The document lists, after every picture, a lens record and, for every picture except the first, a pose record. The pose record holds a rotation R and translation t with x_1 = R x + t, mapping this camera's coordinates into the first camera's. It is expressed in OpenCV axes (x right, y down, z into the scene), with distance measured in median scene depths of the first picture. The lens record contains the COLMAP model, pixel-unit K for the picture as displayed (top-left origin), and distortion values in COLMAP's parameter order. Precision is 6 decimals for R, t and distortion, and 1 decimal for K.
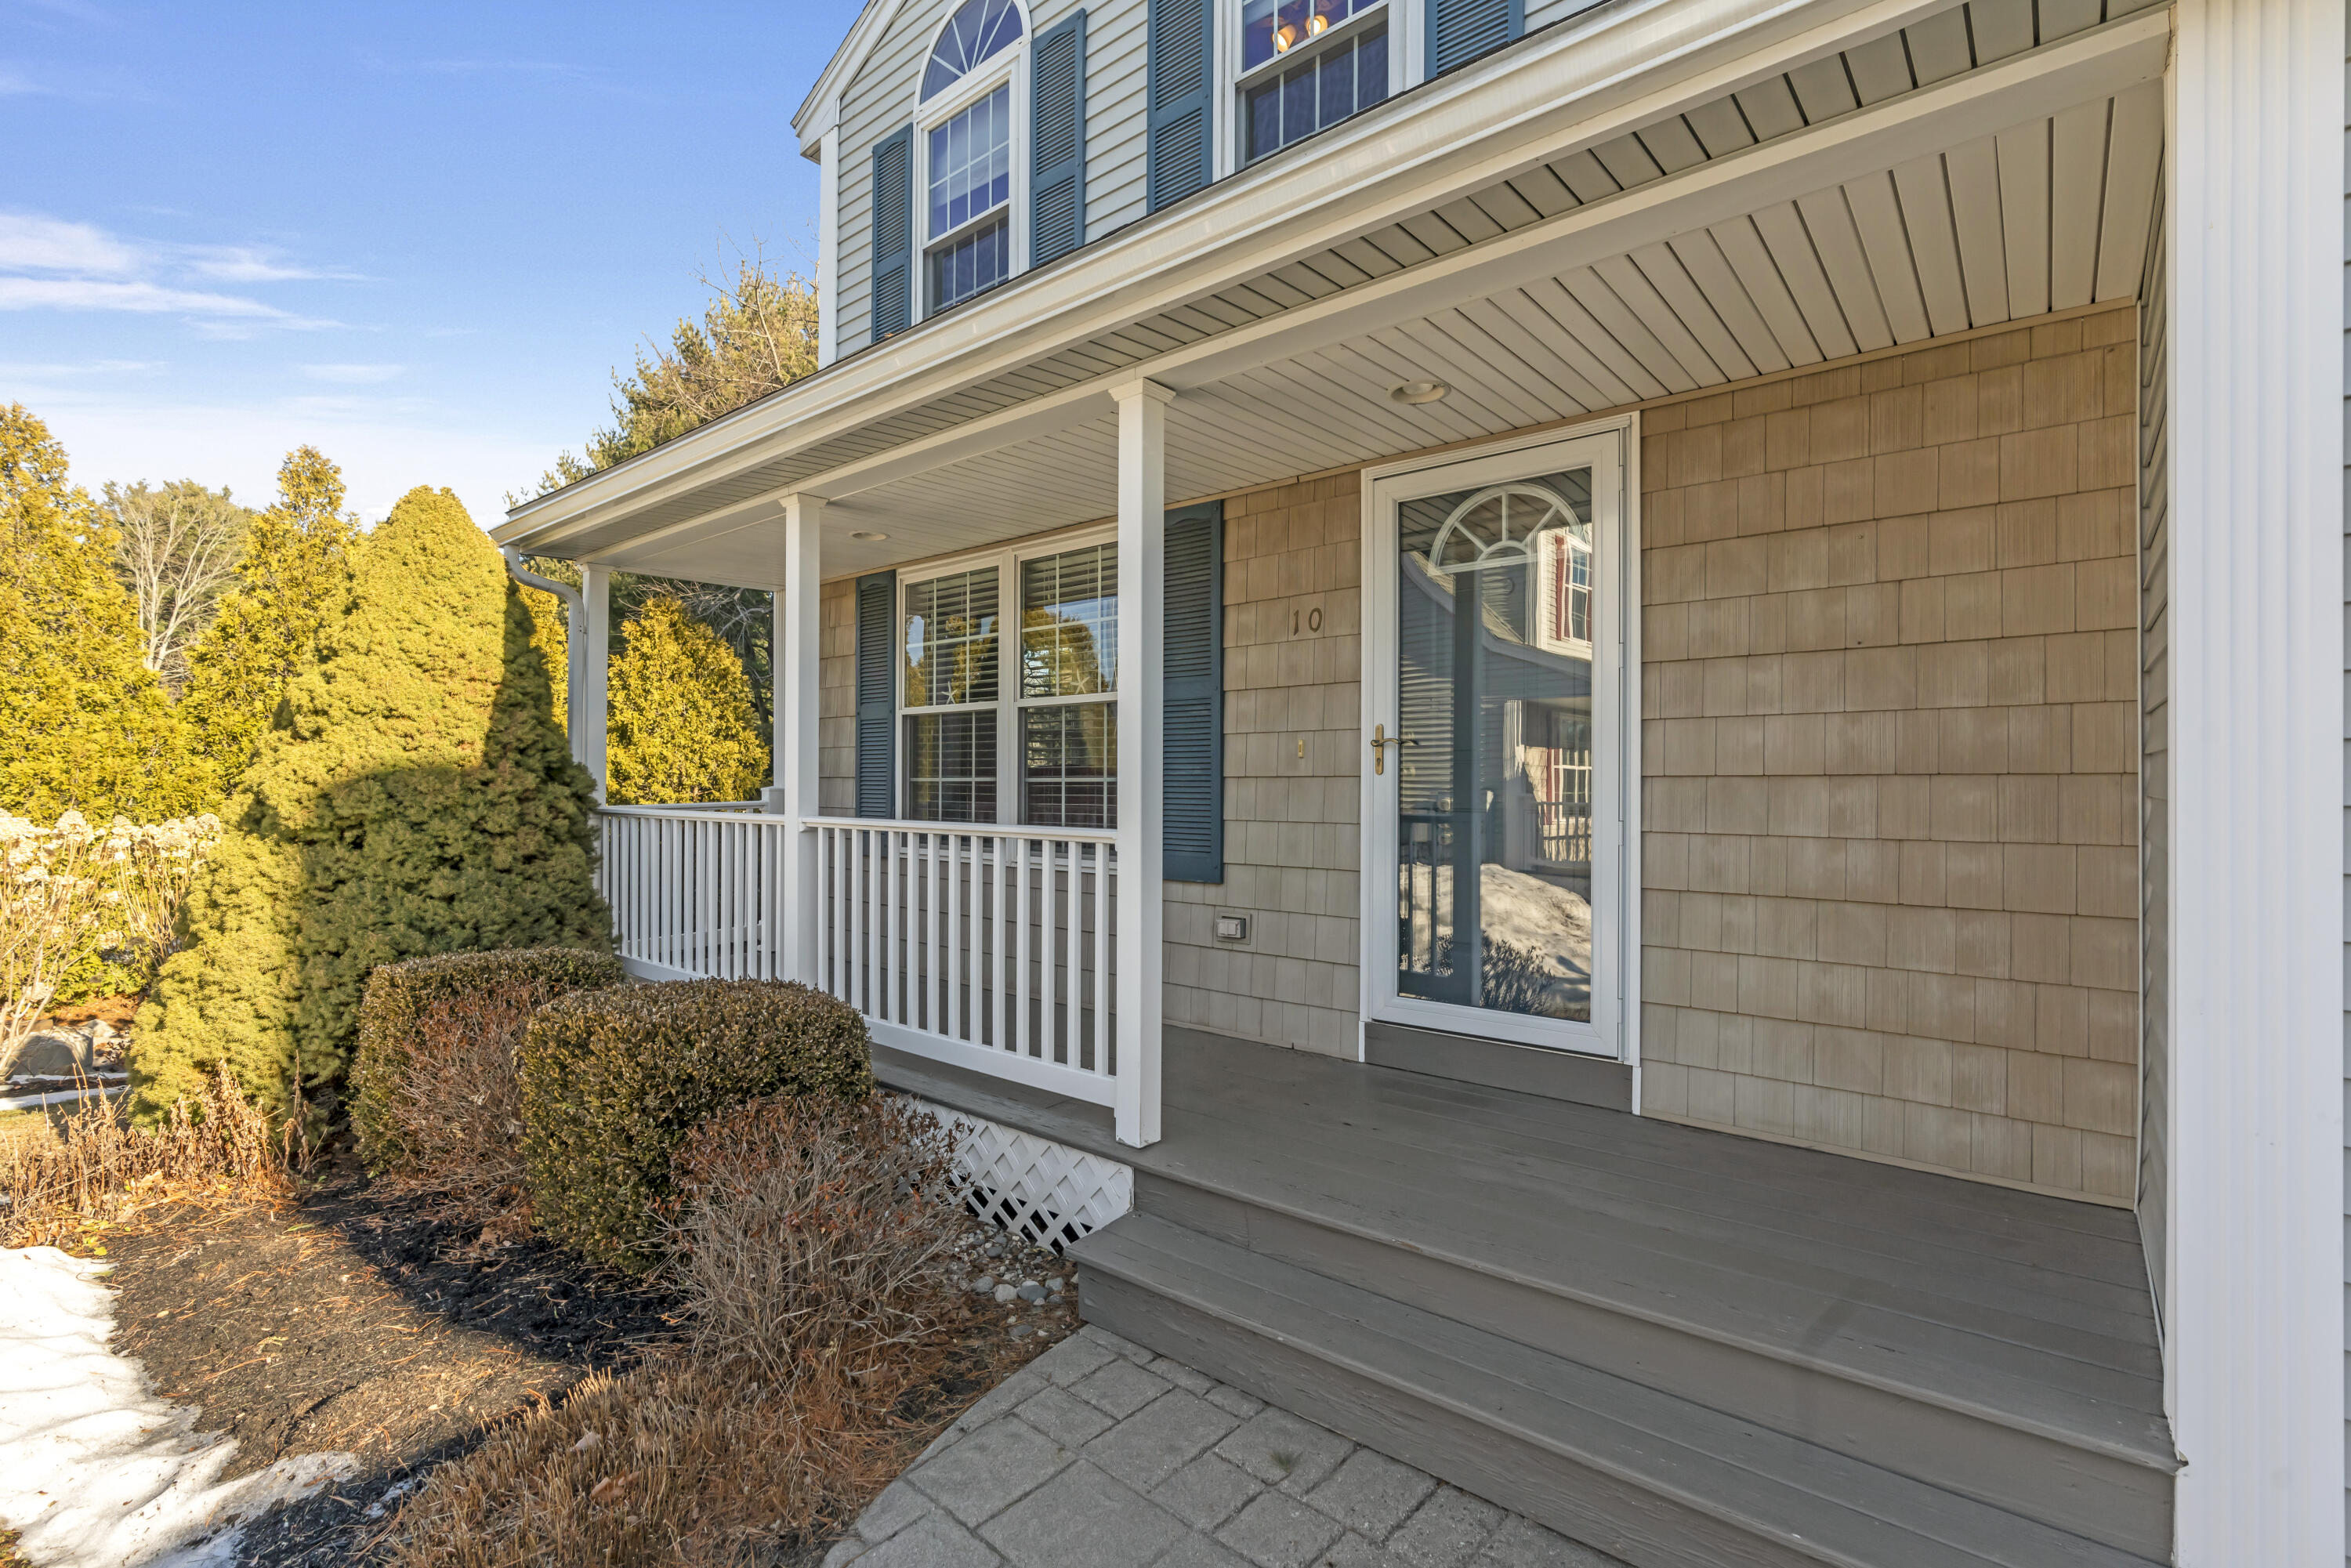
lens RADIAL K [[1079.4, 0, 1171.0], [0, 1079.4, 793.0], [0, 0, 1]] dist [-0.011628, 0.003240]
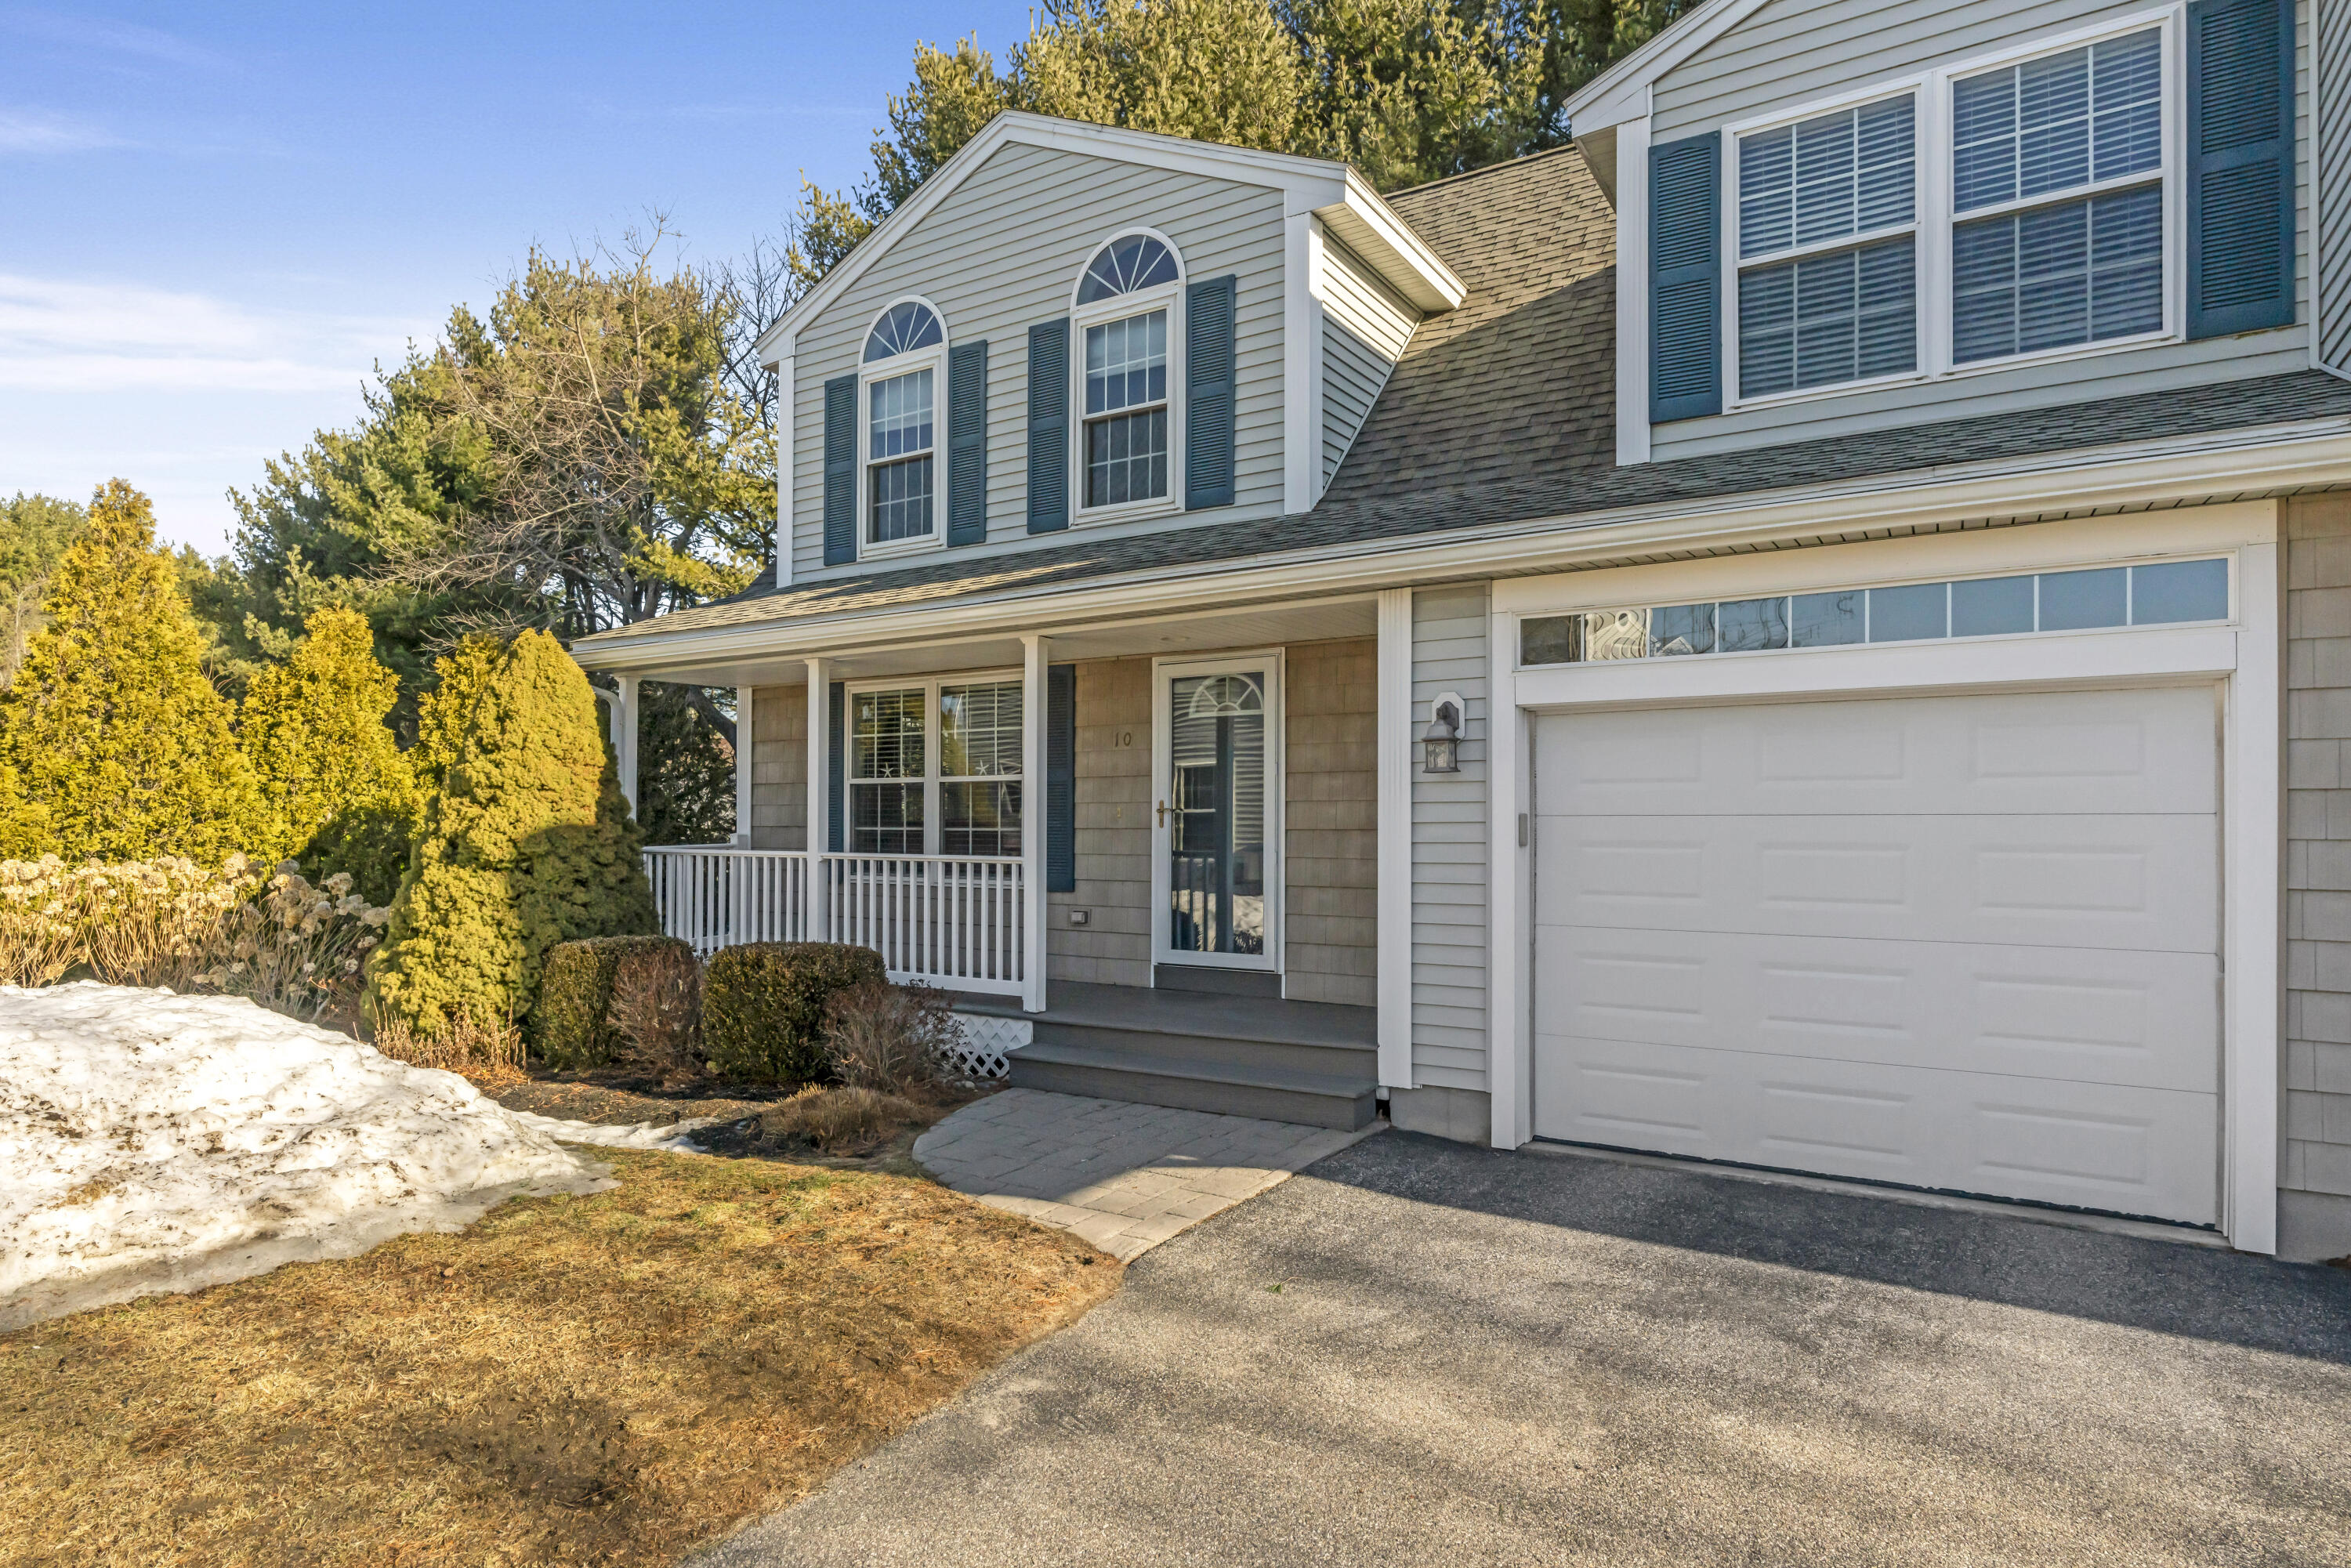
lens RADIAL K [[1300.6, 0, 1165.5], [0, 1300.6, 808.4], [0, 0, 1]] dist [-0.002695, 0.000255]
pose [[0.991478, 0.002462, 0.130250, -0.073239], [0.000277, 0.999779, -0.021012, -0.003792], [-0.130273, 0.020869, 0.991259, -1.004308]]
